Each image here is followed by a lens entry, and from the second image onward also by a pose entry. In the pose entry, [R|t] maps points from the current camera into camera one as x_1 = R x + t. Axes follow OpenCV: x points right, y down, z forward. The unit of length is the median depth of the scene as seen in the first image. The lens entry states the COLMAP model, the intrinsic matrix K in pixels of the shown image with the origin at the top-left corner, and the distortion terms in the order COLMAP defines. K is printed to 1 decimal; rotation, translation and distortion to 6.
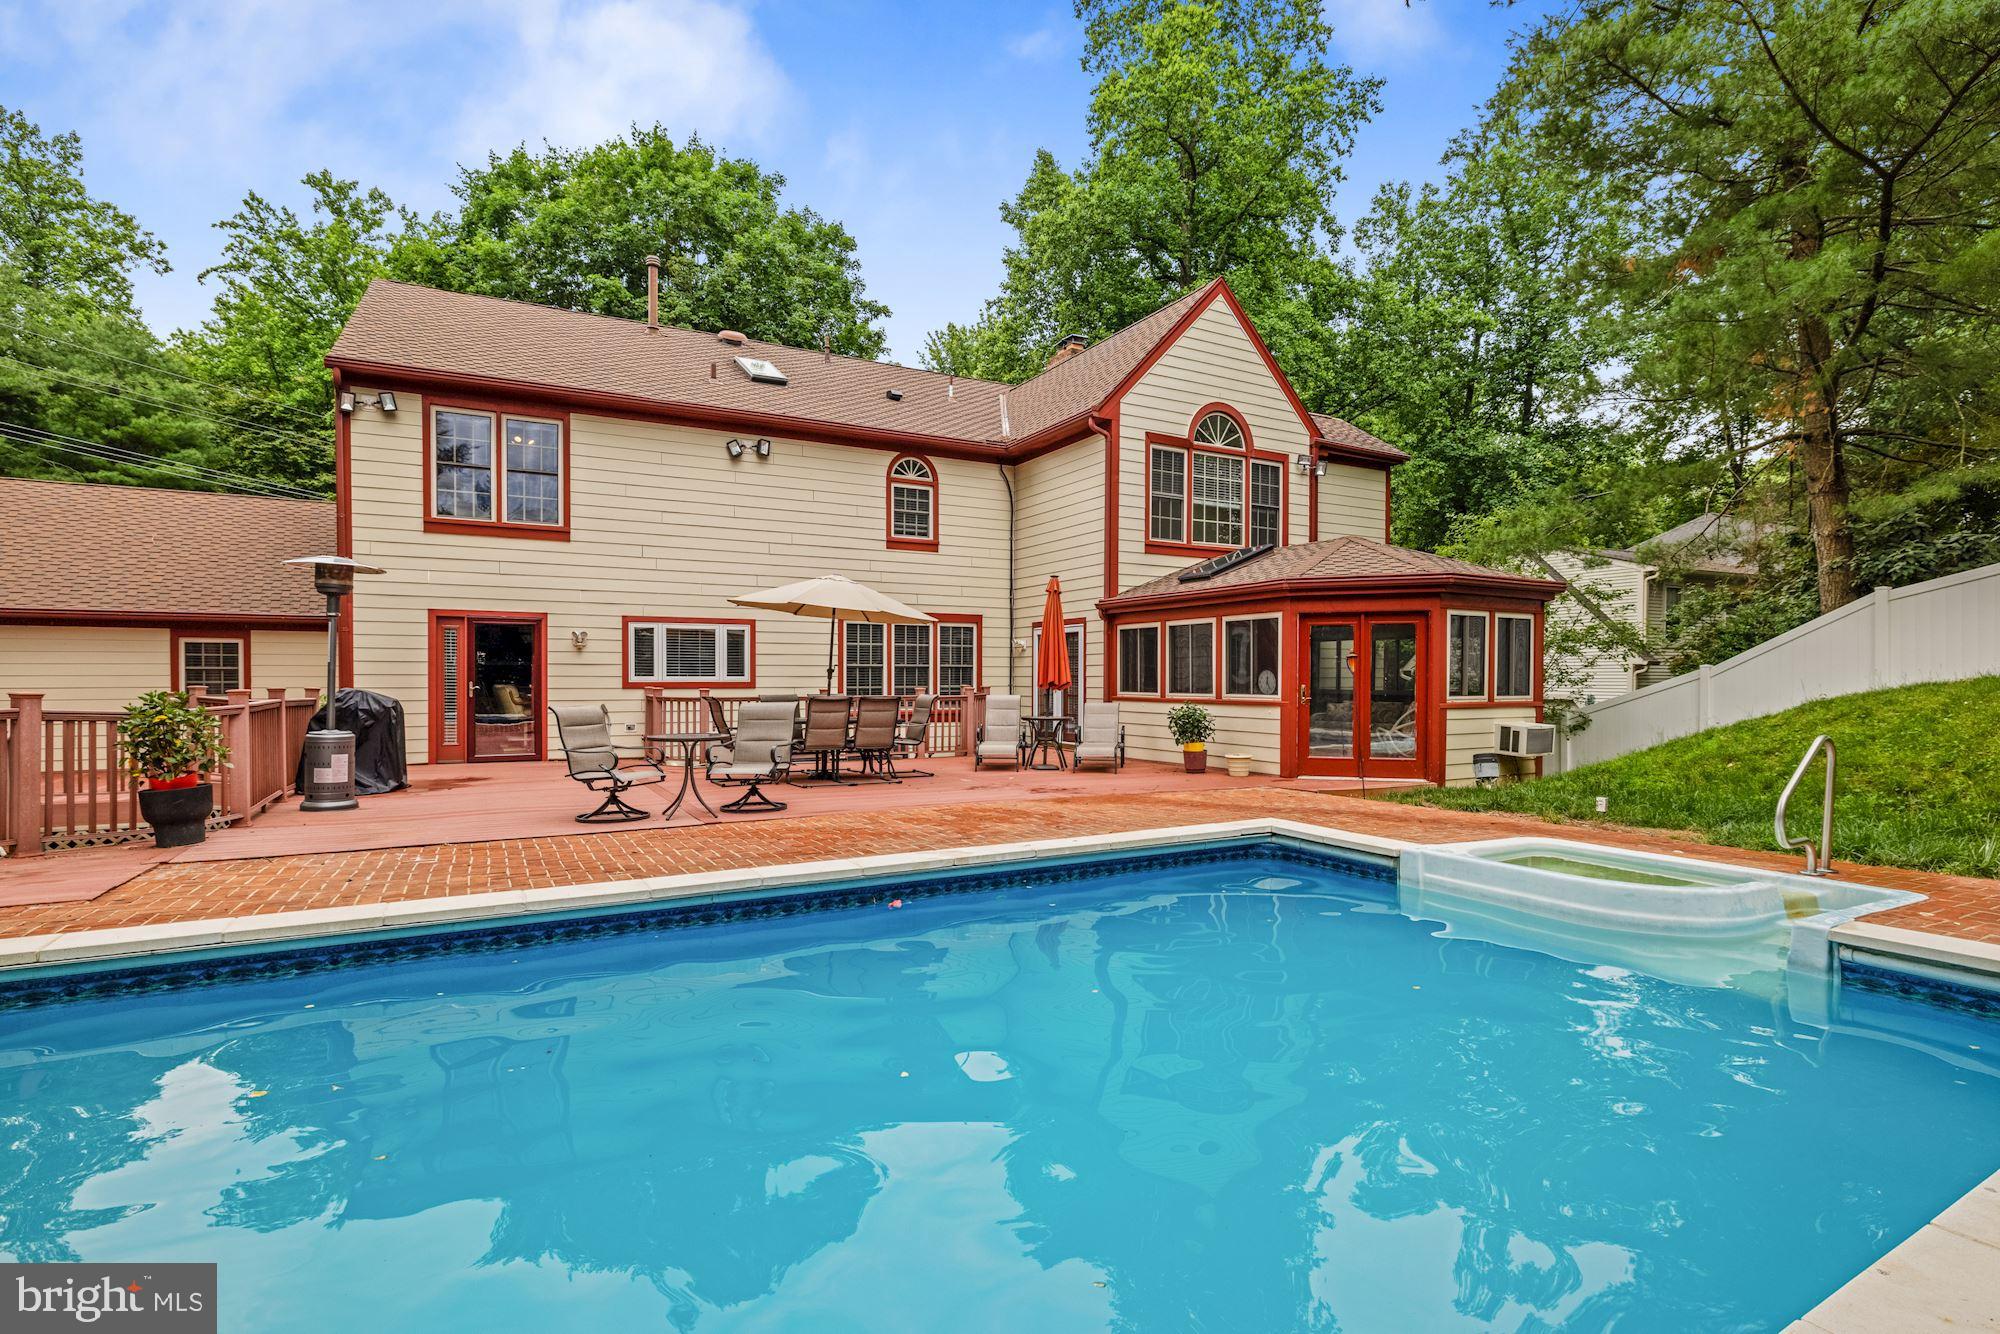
lens RADIAL K [[955.6, 0, 1000.0], [0, 955.6, 667.0], [0, 0, 1]] dist [-0.017487, 0.006970]
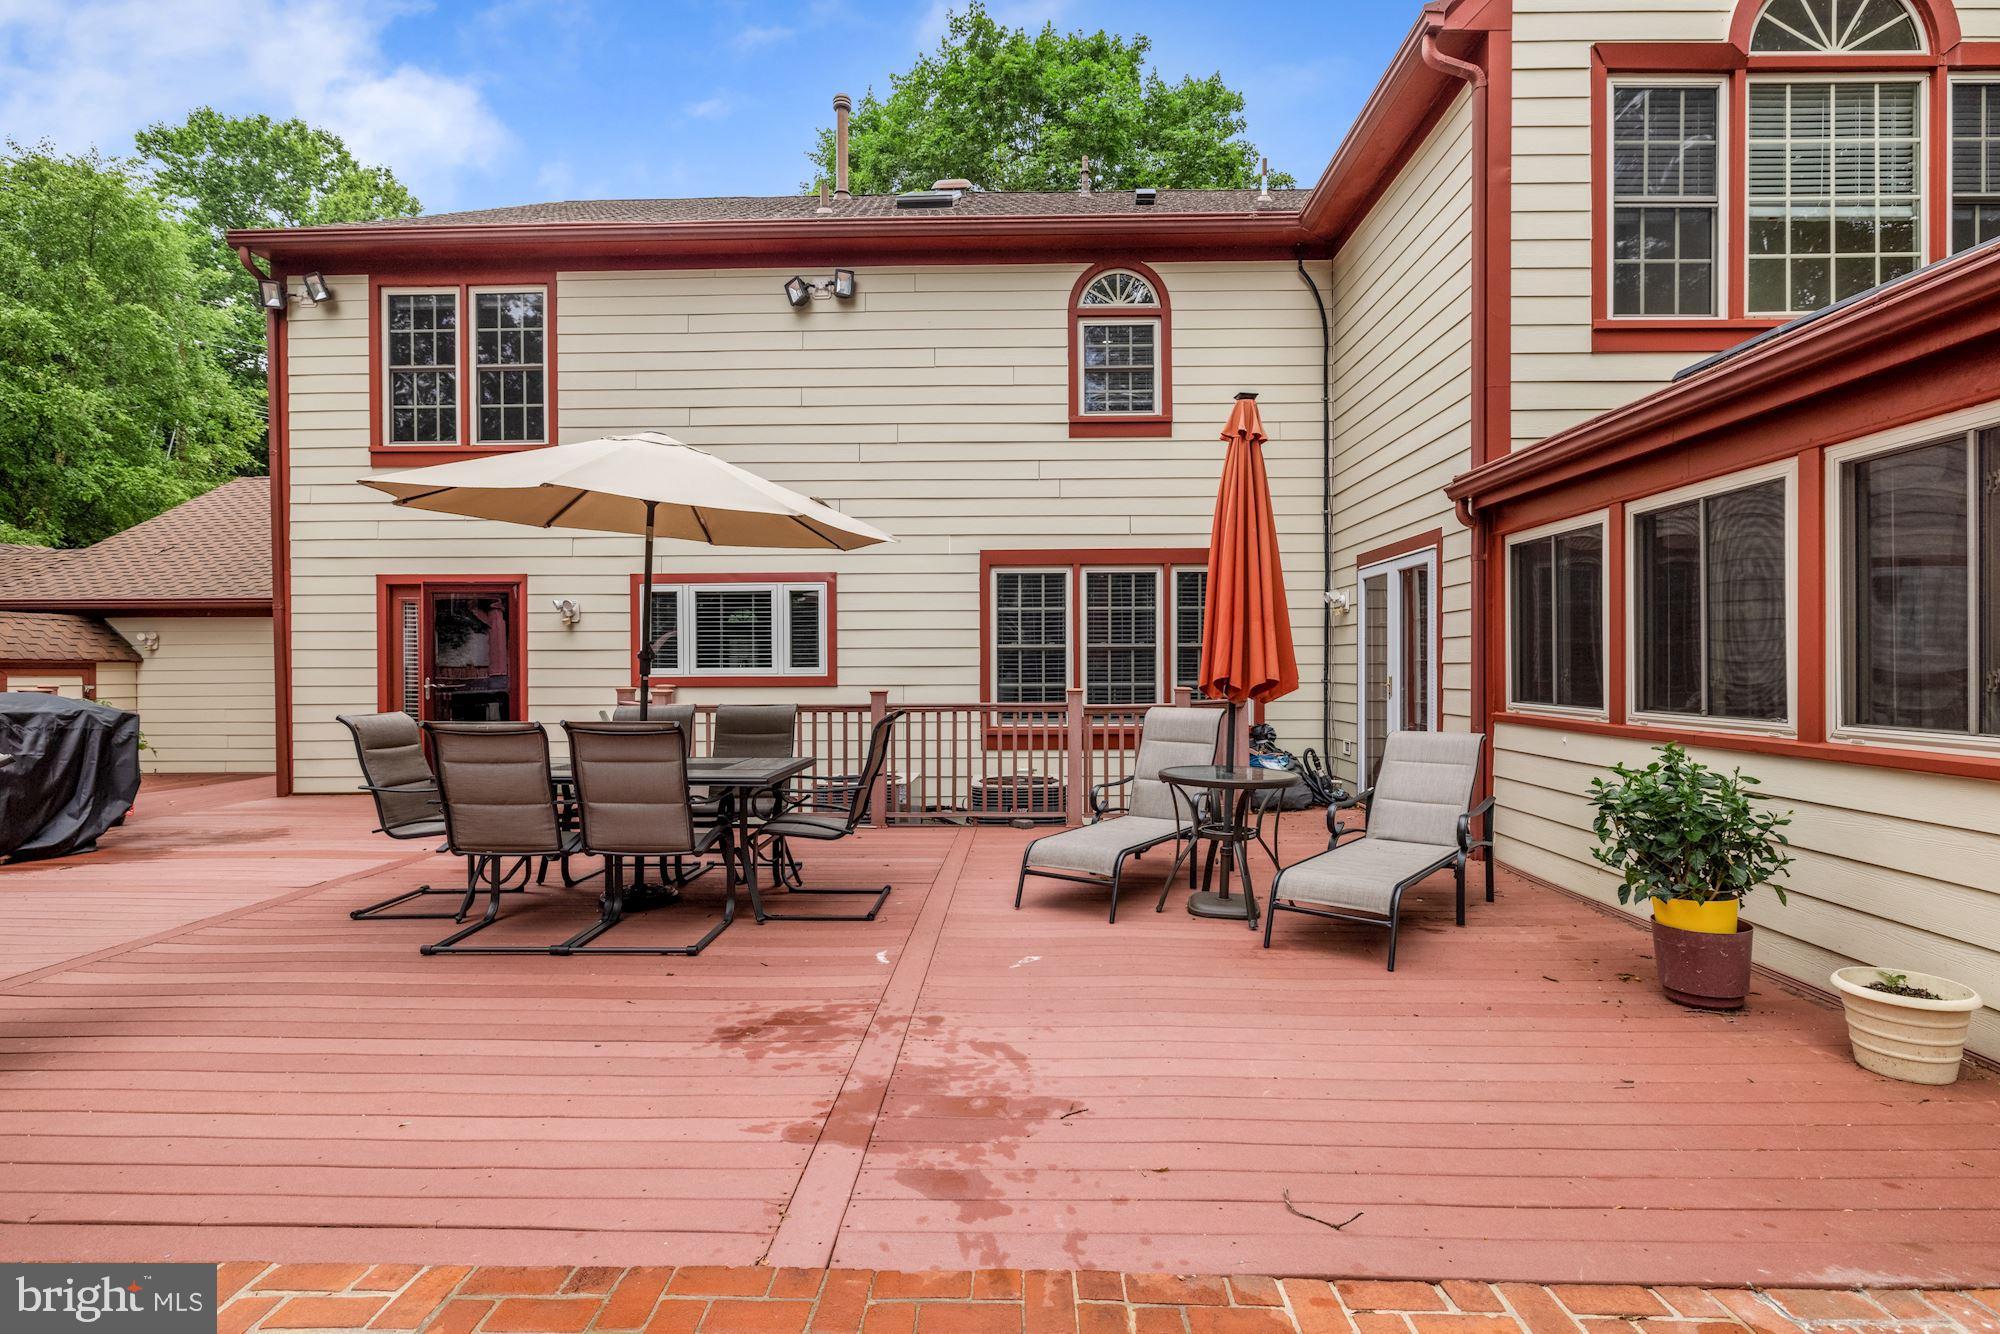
lens RADIAL K [[955.6, 0, 1000.0], [0, 955.6, 667.0], [0, 0, 1]] dist [-0.017487, 0.006970]
pose [[0.866933, -0.004650, -0.498404, 0.133901], [0.010991, 0.999892, 0.009790, 0.004981], [0.498304, -0.013965, 0.866890, 0.531244]]
